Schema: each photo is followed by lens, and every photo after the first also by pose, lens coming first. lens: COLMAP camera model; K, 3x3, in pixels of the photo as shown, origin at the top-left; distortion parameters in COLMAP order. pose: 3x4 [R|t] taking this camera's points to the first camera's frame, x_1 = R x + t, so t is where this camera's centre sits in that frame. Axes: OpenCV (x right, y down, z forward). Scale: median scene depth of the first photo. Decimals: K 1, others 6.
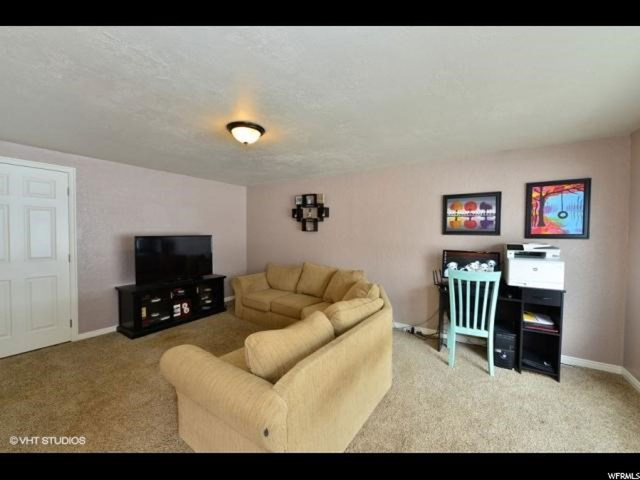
lens RADIAL K [[256.7, 0, 322.2], [0, 256.7, 240.3], [0, 0, 1]] dist [-0.000362, -0.003768]
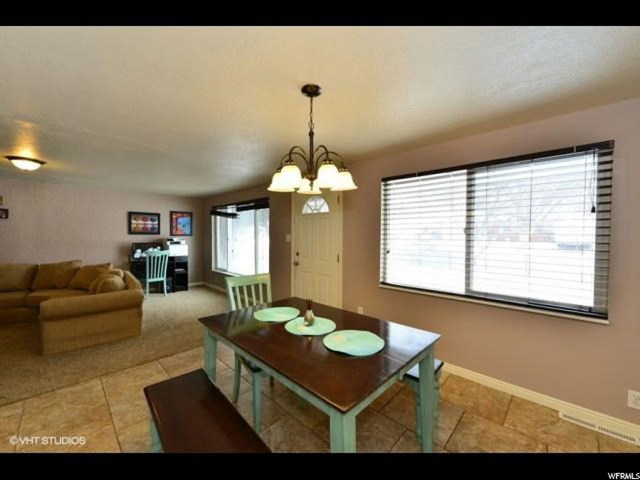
lens RADIAL K [[256.7, 0, 322.2], [0, 256.7, 240.3], [0, 0, 1]] dist [-0.000362, -0.003768]
pose [[0.180187, -0.024578, 0.983325, -1.167376], [0.018993, 0.999588, 0.021504, 0.006963], [-0.983449, 0.014801, 0.180579, -0.695749]]
